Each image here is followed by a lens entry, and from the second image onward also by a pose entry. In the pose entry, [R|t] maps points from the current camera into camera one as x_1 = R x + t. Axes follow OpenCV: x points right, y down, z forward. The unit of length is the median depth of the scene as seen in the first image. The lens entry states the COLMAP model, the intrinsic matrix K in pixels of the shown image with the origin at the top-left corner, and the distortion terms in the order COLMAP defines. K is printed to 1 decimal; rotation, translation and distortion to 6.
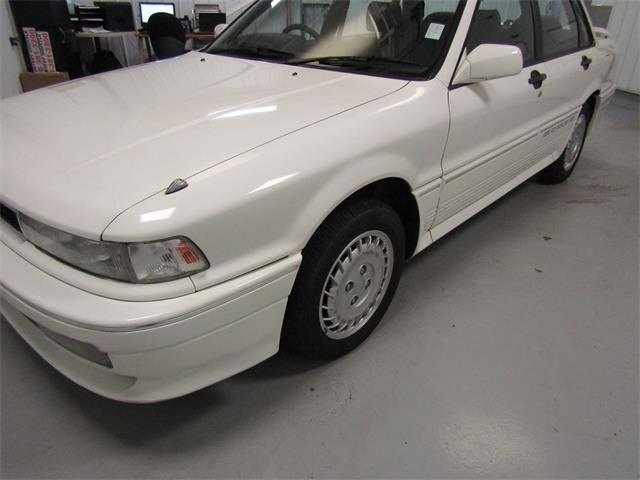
lens RADIAL K [[440.2, 0, 320.0], [0, 440.2, 240.0], [0, 0, 1]] dist [-0.007081, -0.001905]
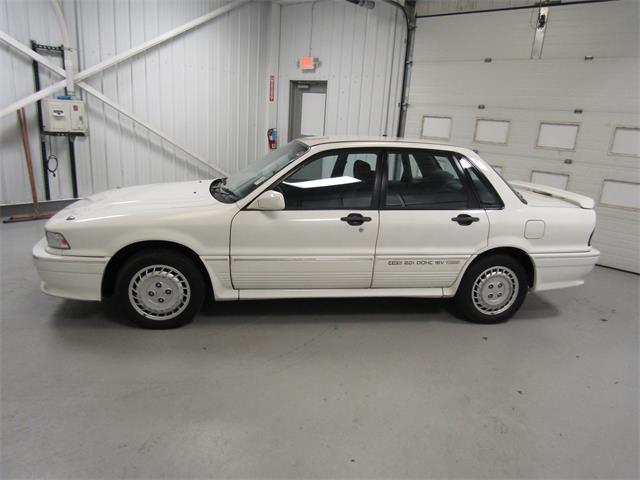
lens RADIAL K [[440.2, 0, 320.0], [0, 440.2, 240.0], [0, 0, 1]] dist [-0.007081, -0.001905]
pose [[0.800403, 0.185239, -0.570123, 1.674212], [-0.327817, 0.931508, -0.157569, -0.044655], [0.501887, 0.313015, 0.806307, -0.291714]]
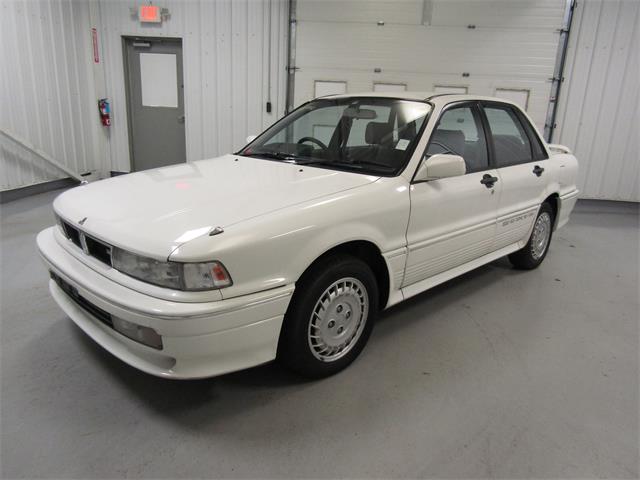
lens RADIAL K [[440.2, 0, 320.0], [0, 440.2, 240.0], [0, 0, 1]] dist [-0.007081, -0.001905]
pose [[0.998565, 0.034417, -0.041030, 0.071401], [-0.042654, 0.974402, -0.220731, 0.154441], [0.032382, 0.222164, 0.974471, -0.336378]]
